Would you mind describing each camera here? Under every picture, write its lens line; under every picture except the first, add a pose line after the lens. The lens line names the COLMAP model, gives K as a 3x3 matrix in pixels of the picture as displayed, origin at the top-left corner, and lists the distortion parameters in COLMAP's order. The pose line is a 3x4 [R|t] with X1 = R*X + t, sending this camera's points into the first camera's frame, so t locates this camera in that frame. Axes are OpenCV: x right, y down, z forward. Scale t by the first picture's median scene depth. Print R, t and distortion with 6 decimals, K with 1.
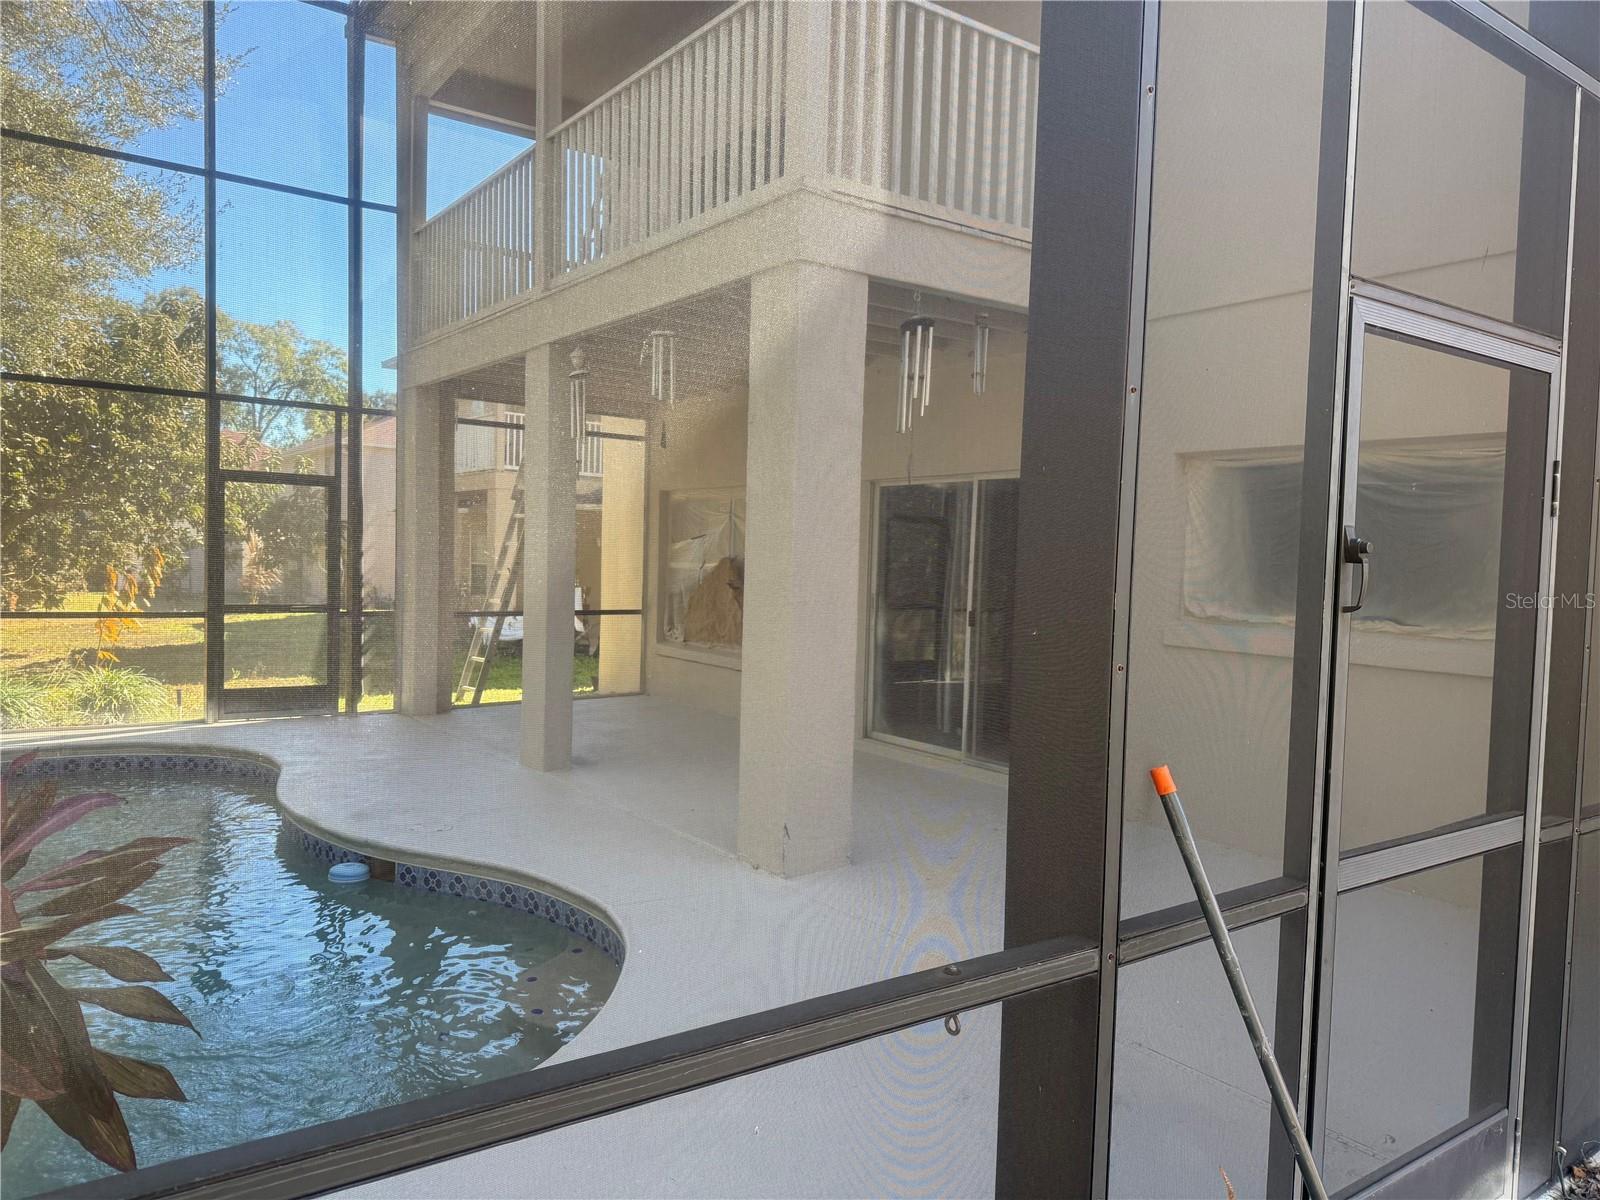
lens RADIAL K [[1136.1, 0, 800.0], [0, 1136.1, 600.0], [0, 0, 1]] dist [0.058632, -0.003869]
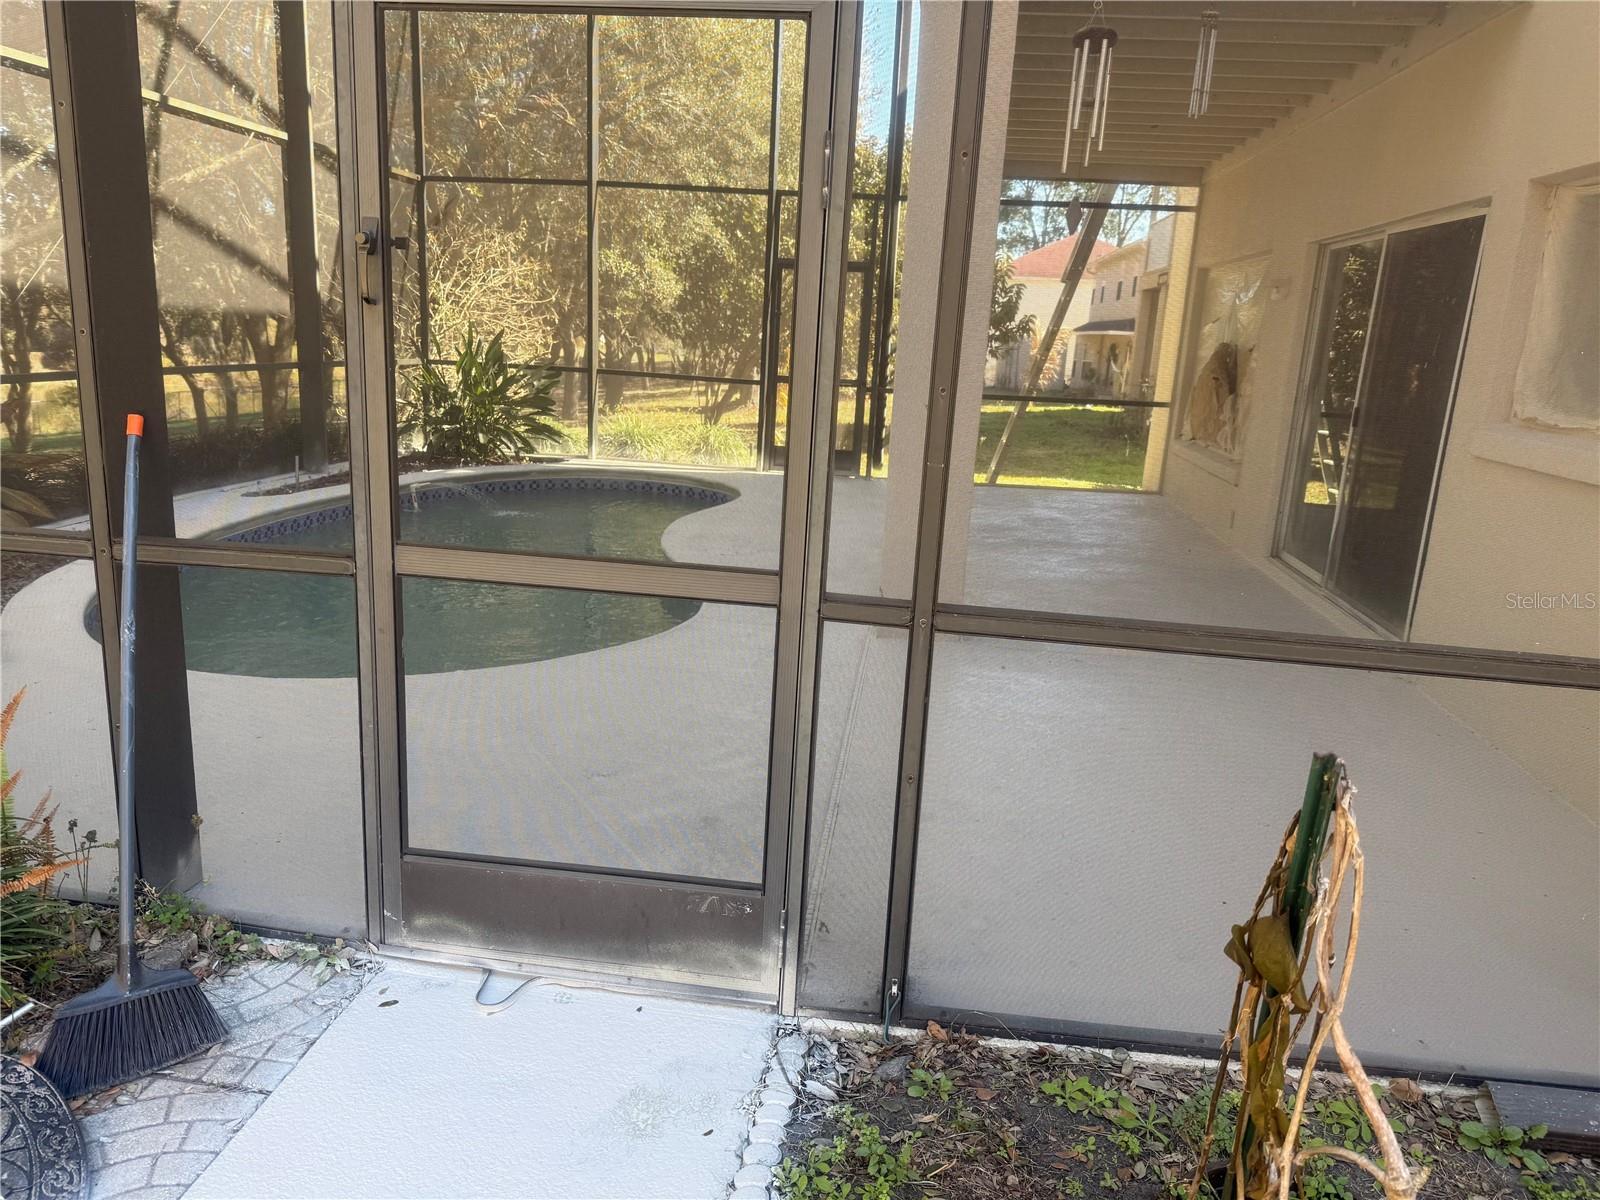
lens RADIAL K [[1136.1, 0, 800.0], [0, 1136.1, 600.0], [0, 0, 1]] dist [0.058632, -0.003869]
pose [[0.753812, 0.166840, -0.635556, 0.340624], [-0.059226, 0.980543, 0.187157, 0.011941], [0.654415, -0.103440, 0.749027, 0.108102]]
